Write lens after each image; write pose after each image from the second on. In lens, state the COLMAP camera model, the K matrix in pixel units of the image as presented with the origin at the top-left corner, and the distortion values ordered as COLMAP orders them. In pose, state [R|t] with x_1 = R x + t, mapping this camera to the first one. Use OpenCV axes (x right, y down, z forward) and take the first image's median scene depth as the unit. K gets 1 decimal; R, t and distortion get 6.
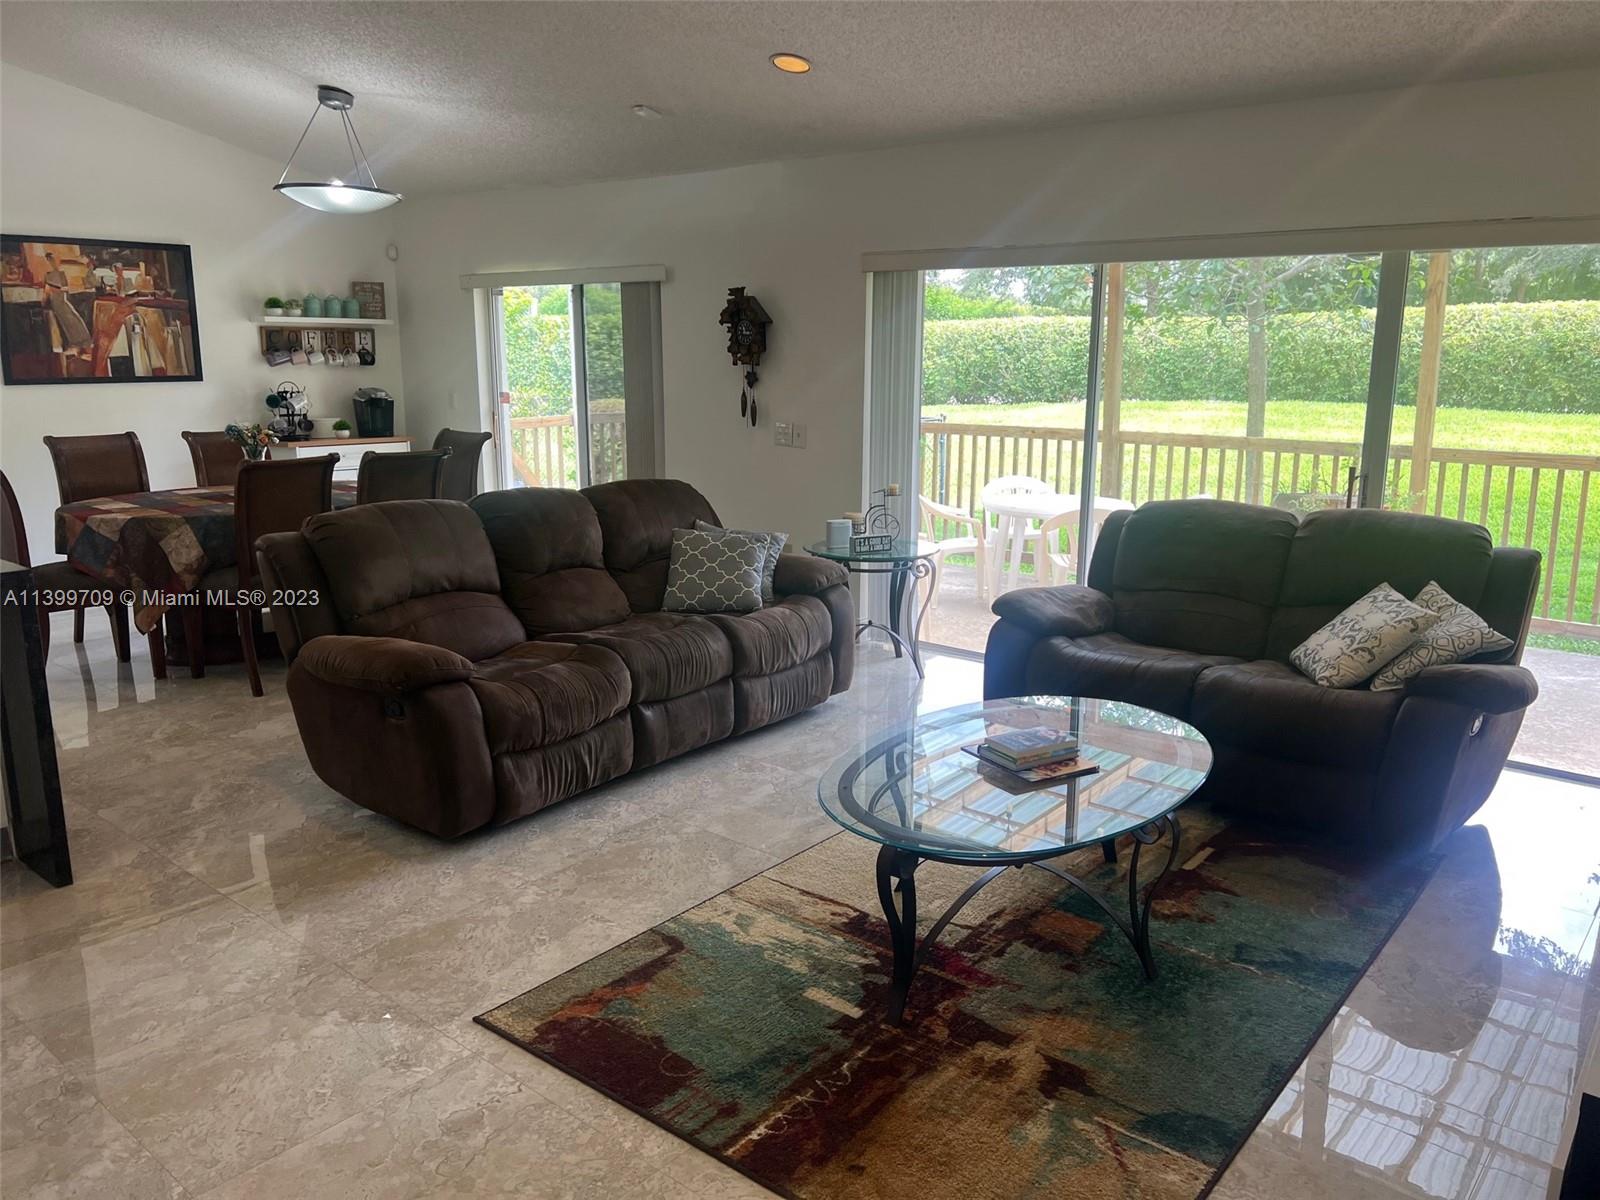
lens RADIAL K [[1202.3, 0, 794.8], [0, 1202.3, 600.1], [0, 0, 1]] dist [0.073986, -0.071546]
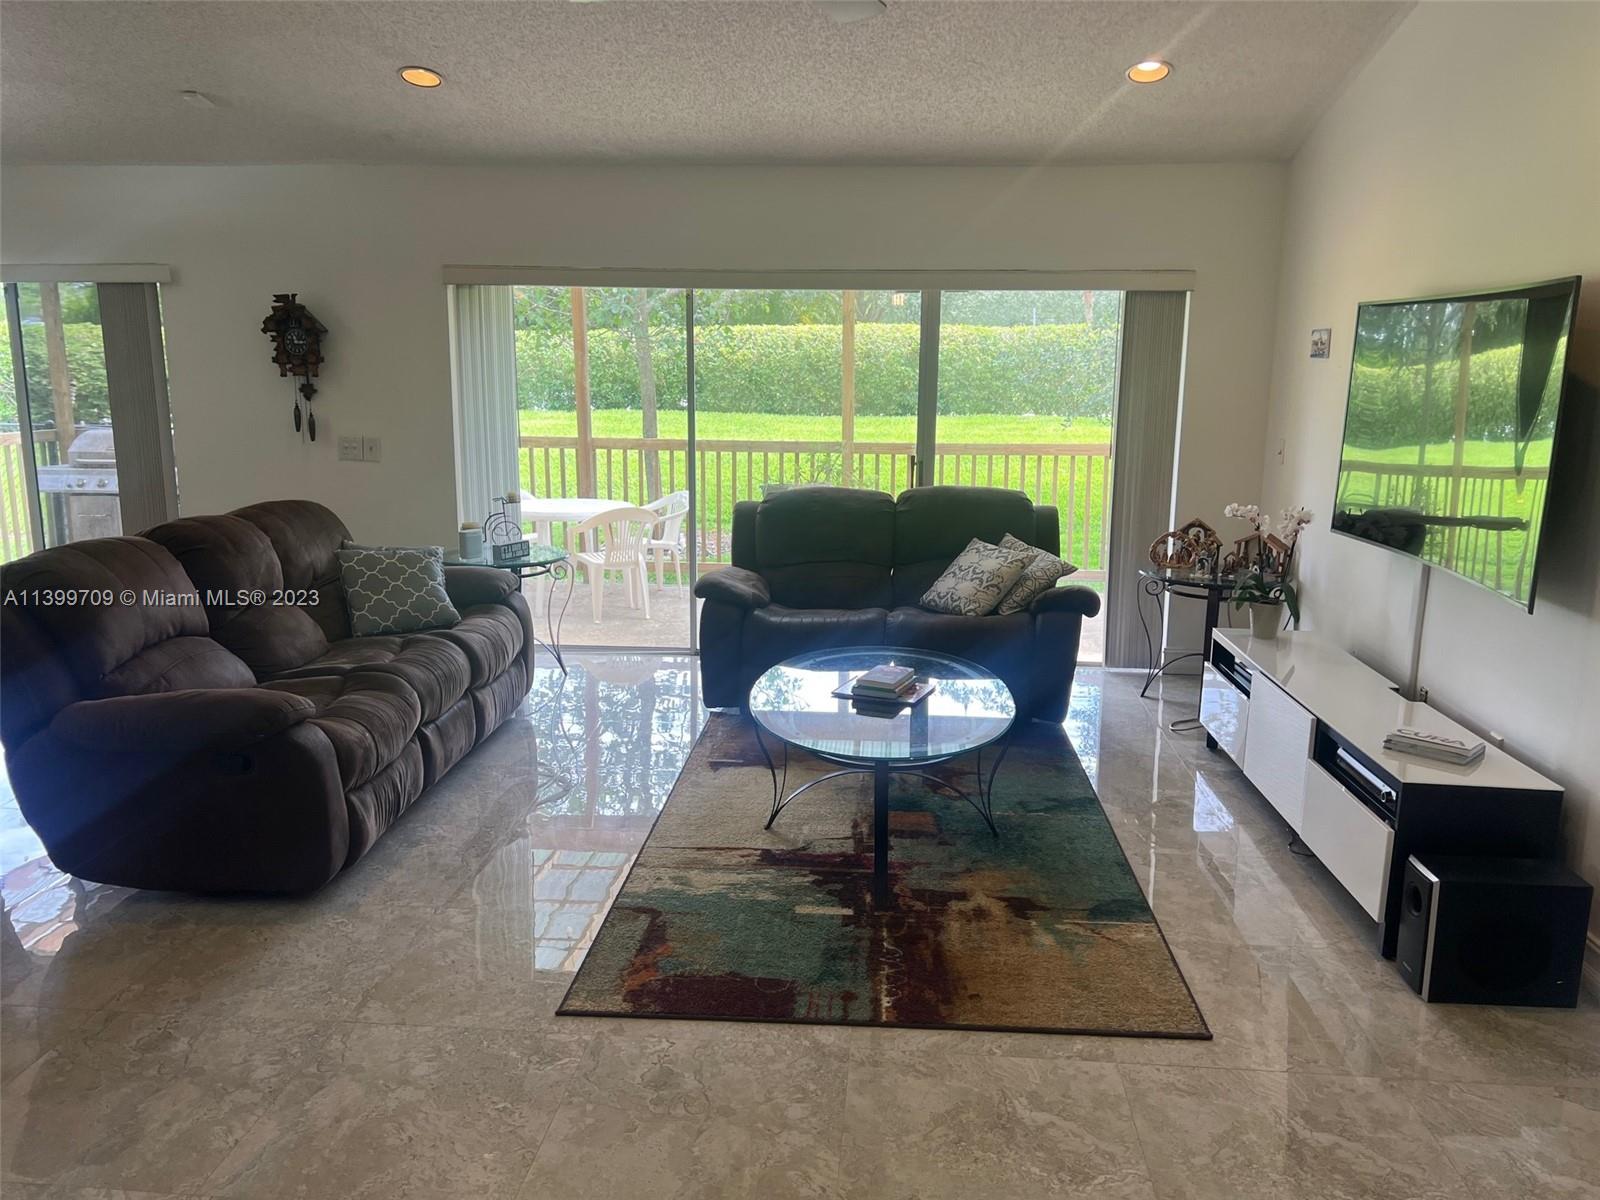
lens RADIAL K [[1202.3, 0, 804.0], [0, 1202.3, 602.5], [0, 0, 1]] dist [0.073986, -0.071546]
pose [[0.814756, -0.113406, 0.568605, -0.442767], [0.116982, 0.992670, 0.030360, -0.006179], [-0.567880, 0.041780, 0.822050, 0.012459]]
